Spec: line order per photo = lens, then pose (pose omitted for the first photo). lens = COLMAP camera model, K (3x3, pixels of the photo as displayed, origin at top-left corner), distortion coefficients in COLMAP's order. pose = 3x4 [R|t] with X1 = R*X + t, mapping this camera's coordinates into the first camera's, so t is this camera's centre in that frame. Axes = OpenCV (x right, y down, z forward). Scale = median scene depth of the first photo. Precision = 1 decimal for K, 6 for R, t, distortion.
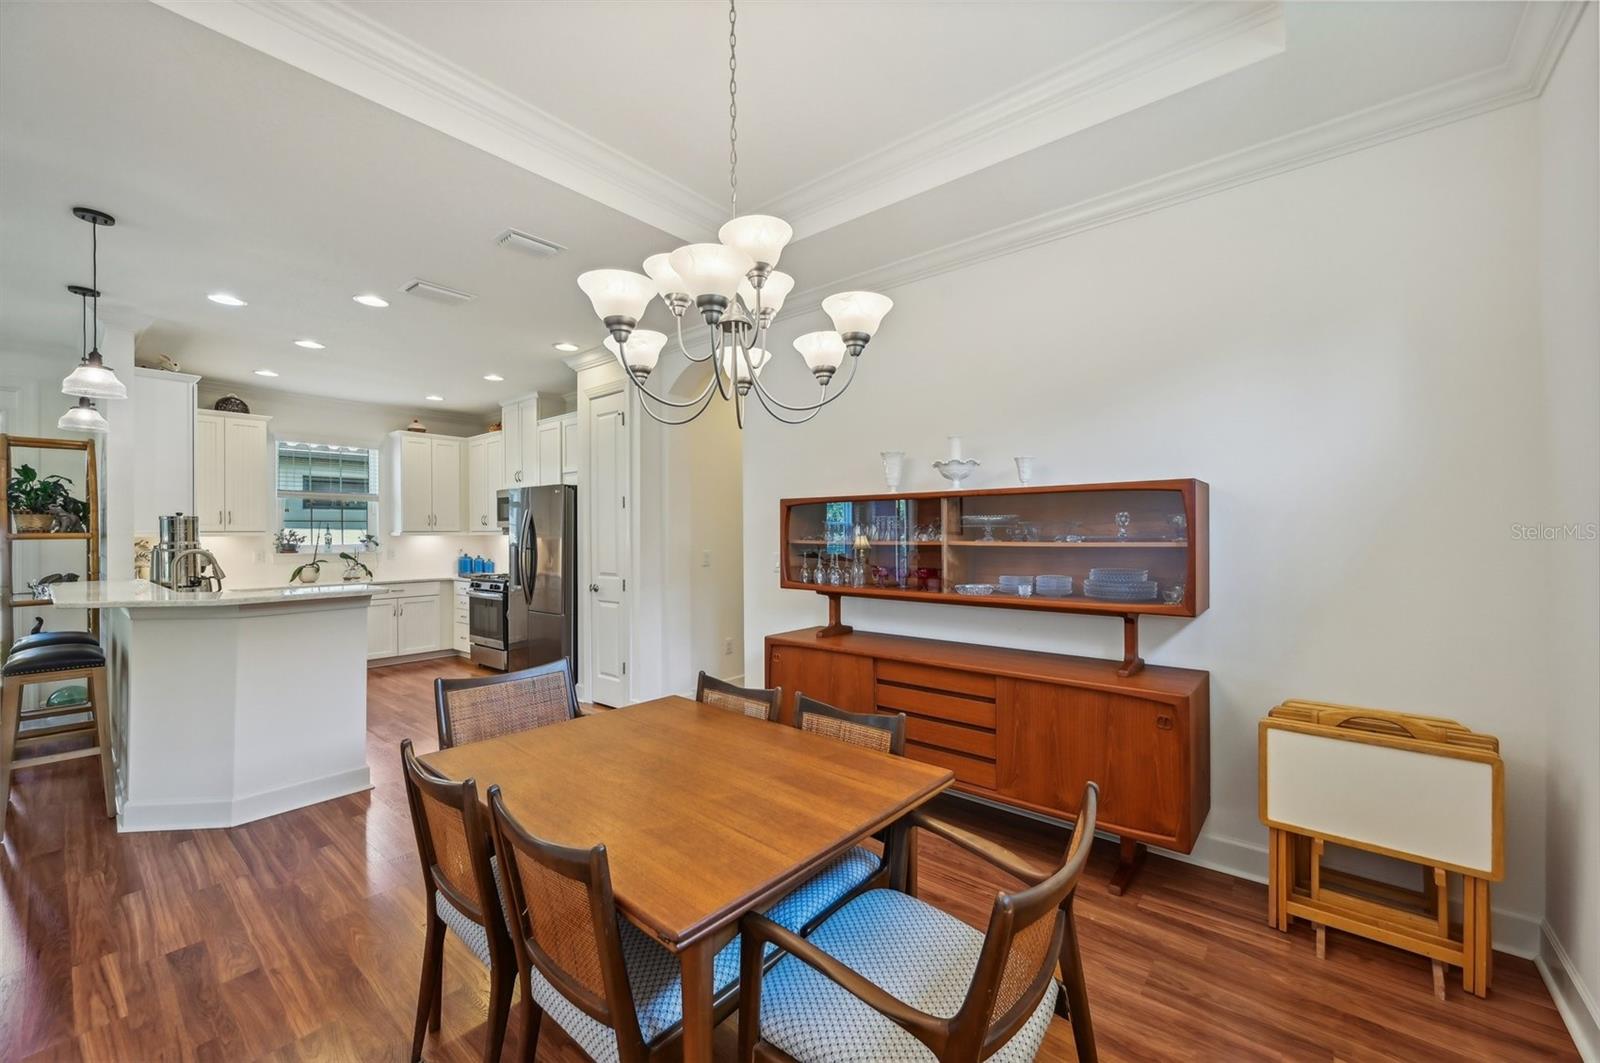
lens RADIAL K [[634.3, 0, 805.3], [0, 634.3, 537.6], [0, 0, 1]] dist [0.003833, 0.000184]
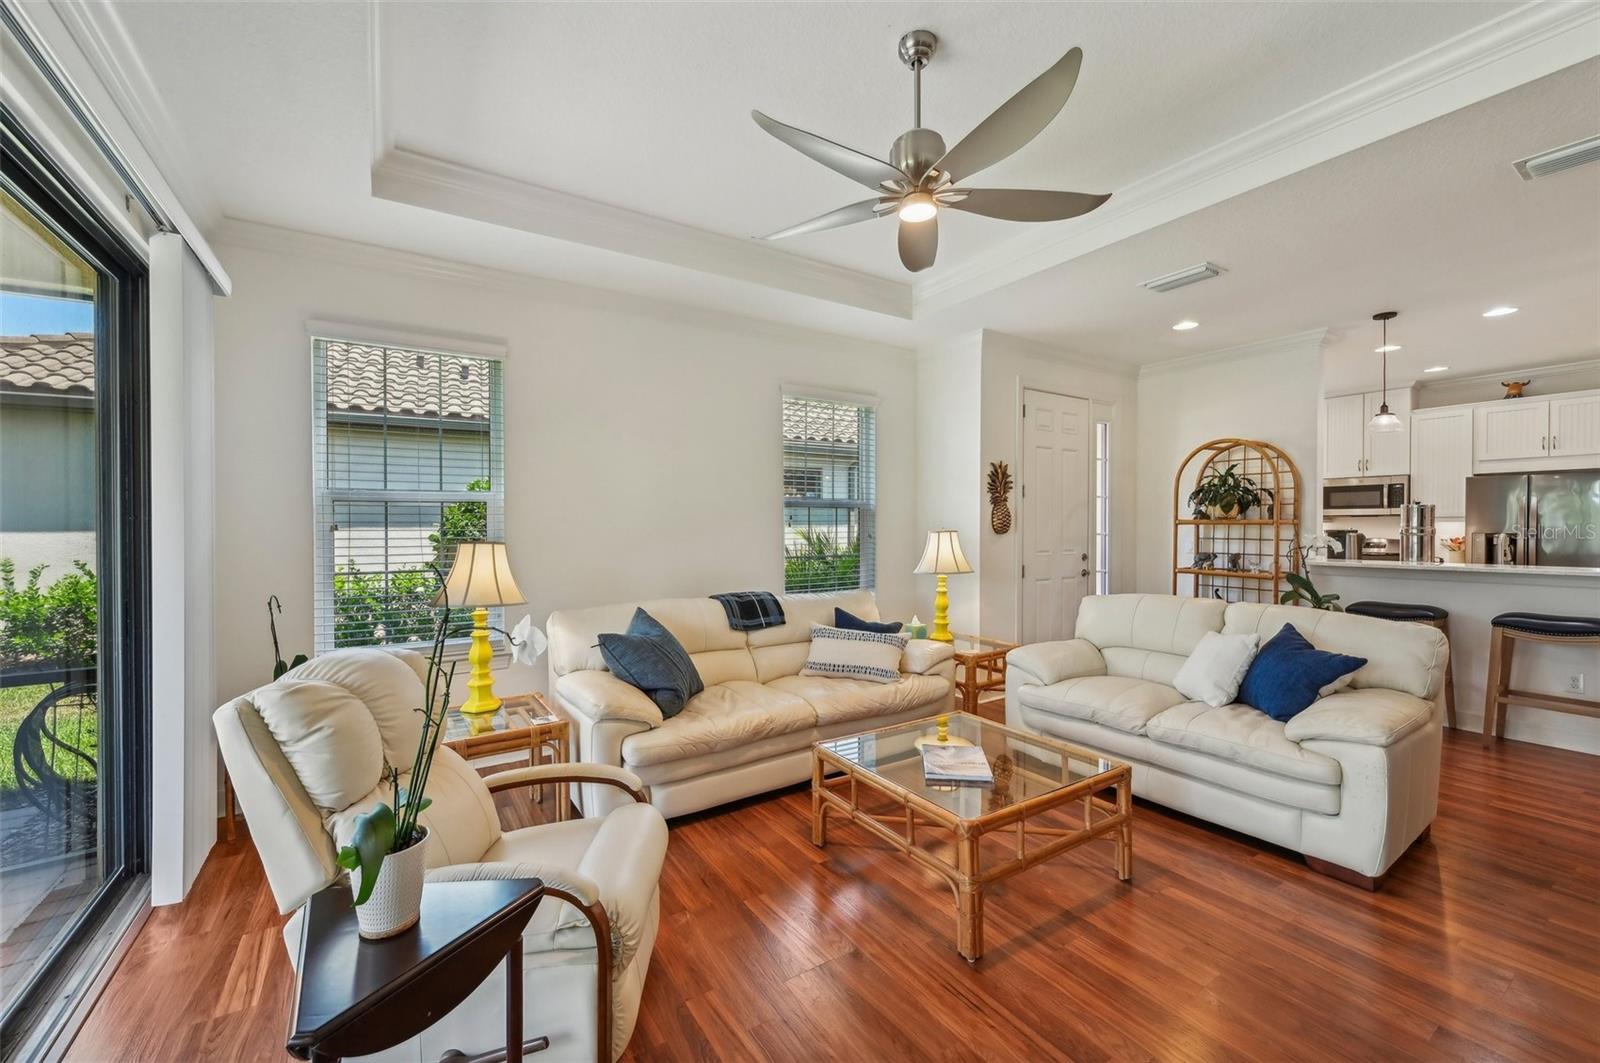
lens RADIAL K [[631.9, 0, 801.5], [0, 631.9, 528.1], [0, 0, 1]] dist [-0.000785, -0.000323]
pose [[0.955871, 0.000670, -0.293785, -1.022275], [-0.001075, 0.999999, -0.001216, 0.007262], [0.293784, 0.001478, 0.955871, -0.240101]]
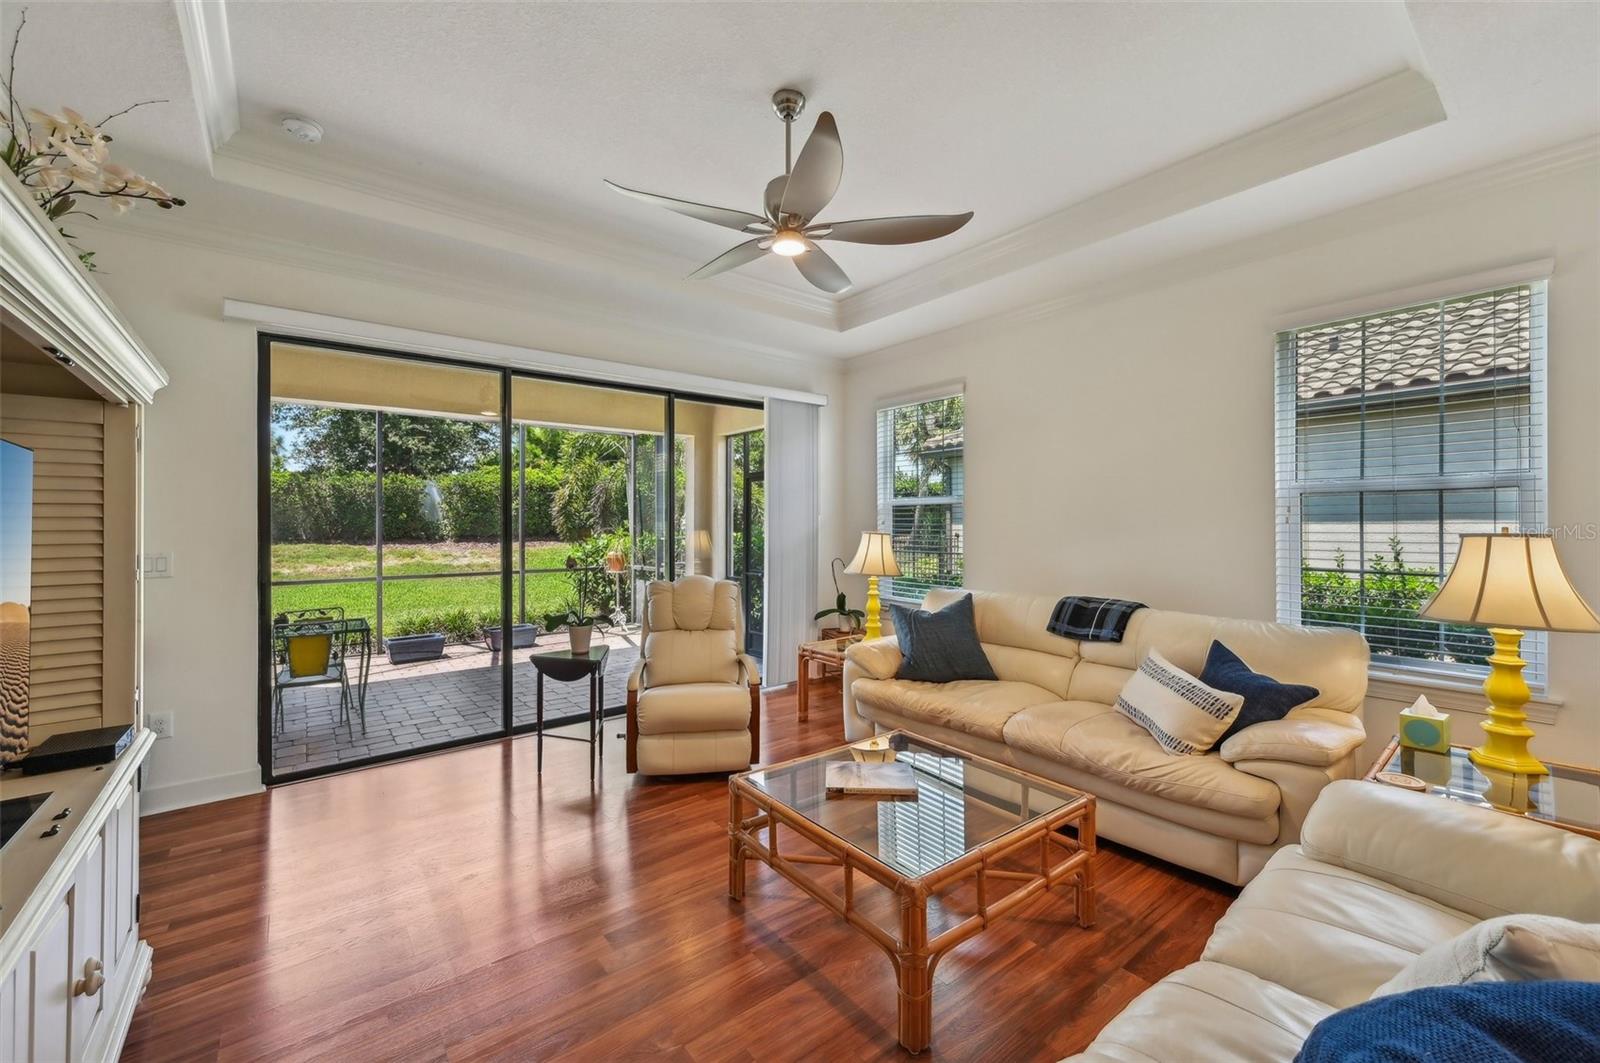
lens RADIAL K [[631.2, 0, 795.7], [0, 631.2, 524.5], [0, 0, 1]] dist [0.001829, 0.000013]
pose [[-0.196428, 0.008497, -0.980481, -0.700227], [-0.000930, 0.999960, 0.008852, 0.002040], [0.980518, 0.002651, -0.196412, 0.157056]]
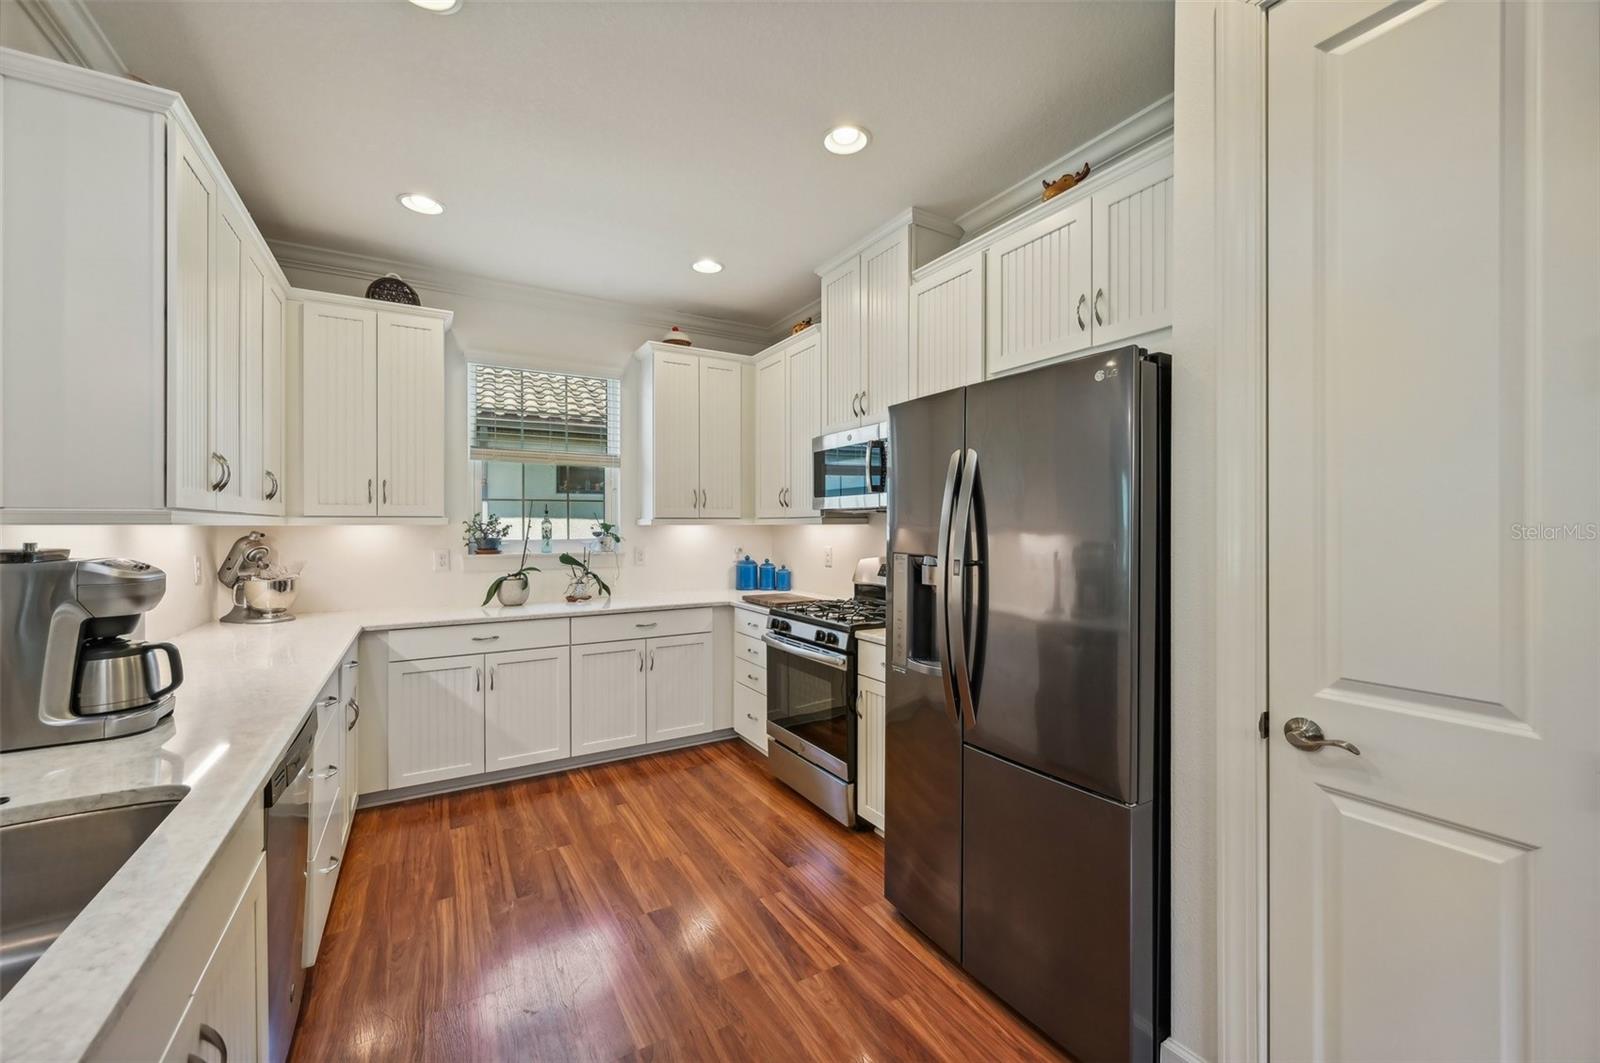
lens RADIAL K [[631.9, 0, 801.5], [0, 631.9, 528.1], [0, 0, 1]] dist [-0.000785, -0.000323]
pose [[0.941880, 0.004857, -0.335915, -0.331825], [-0.004982, 0.999987, 0.000488, -0.001379], [0.335913, 0.001214, 0.941892, 0.529973]]
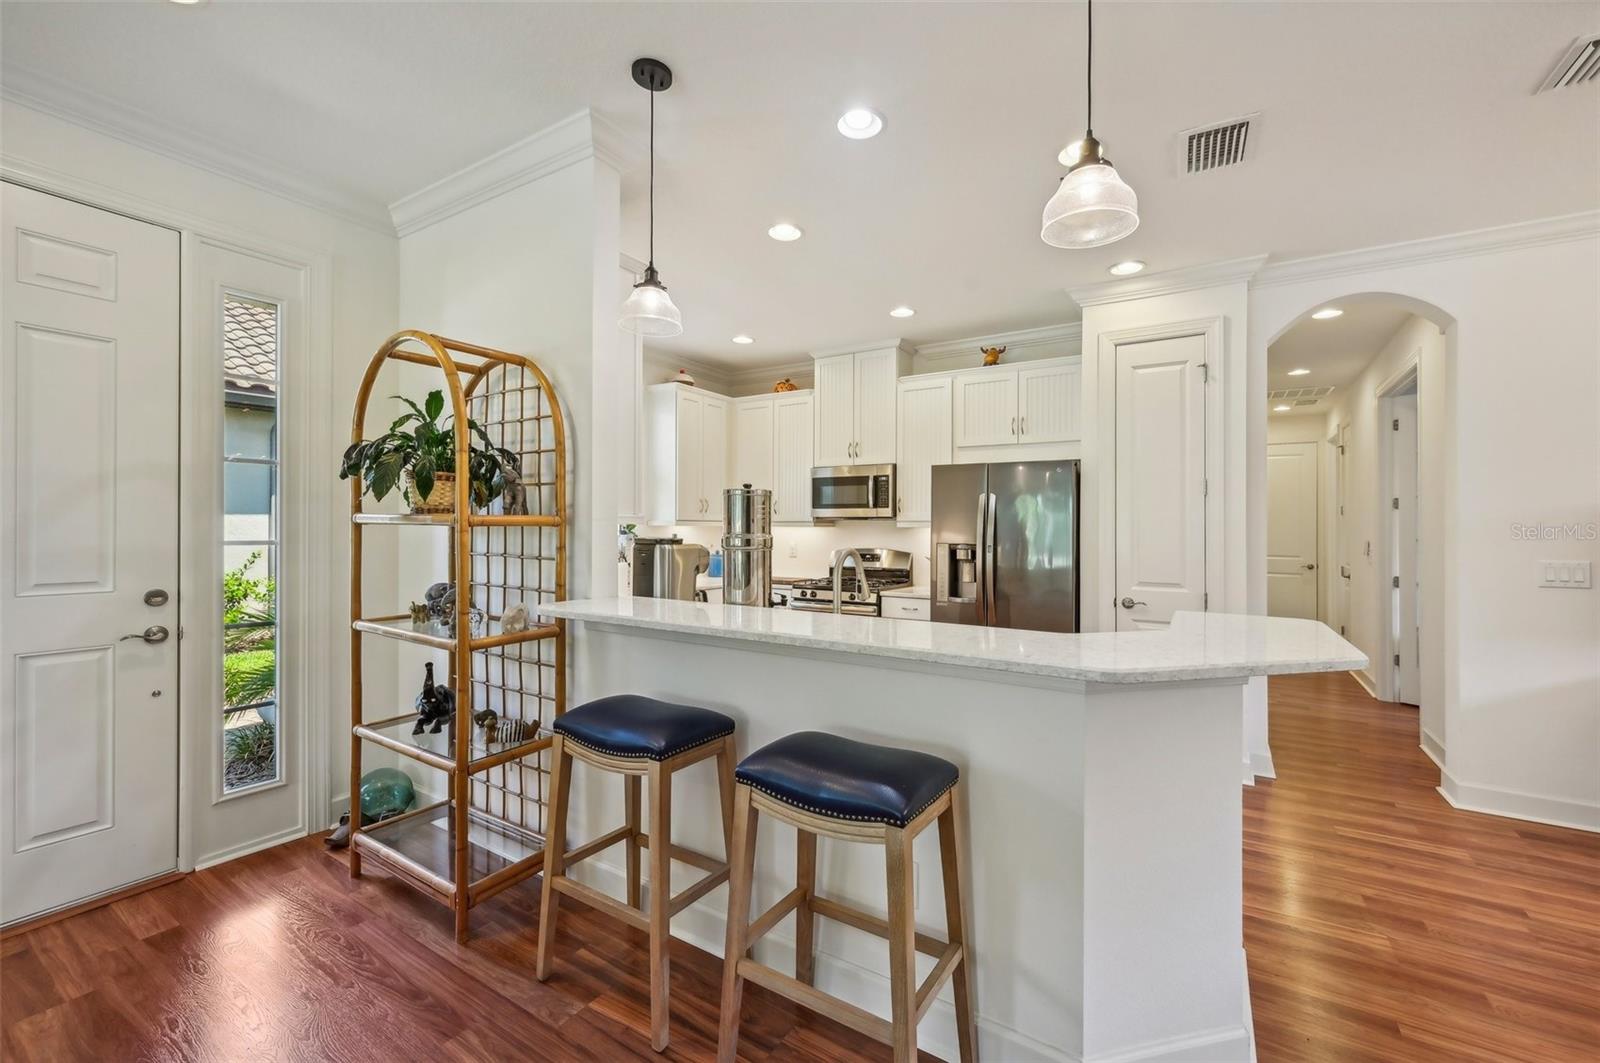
lens RADIAL K [[649.1, 0, 830.9], [0, 649.1, 530.4], [0, 0, 1]] dist [-0.001078, -0.000162]
pose [[0.987417, 0.012642, 0.157631, -0.600713], [-0.012144, 0.999918, -0.004120, 0.003094], [-0.157670, 0.002154, 0.987489, 0.242586]]
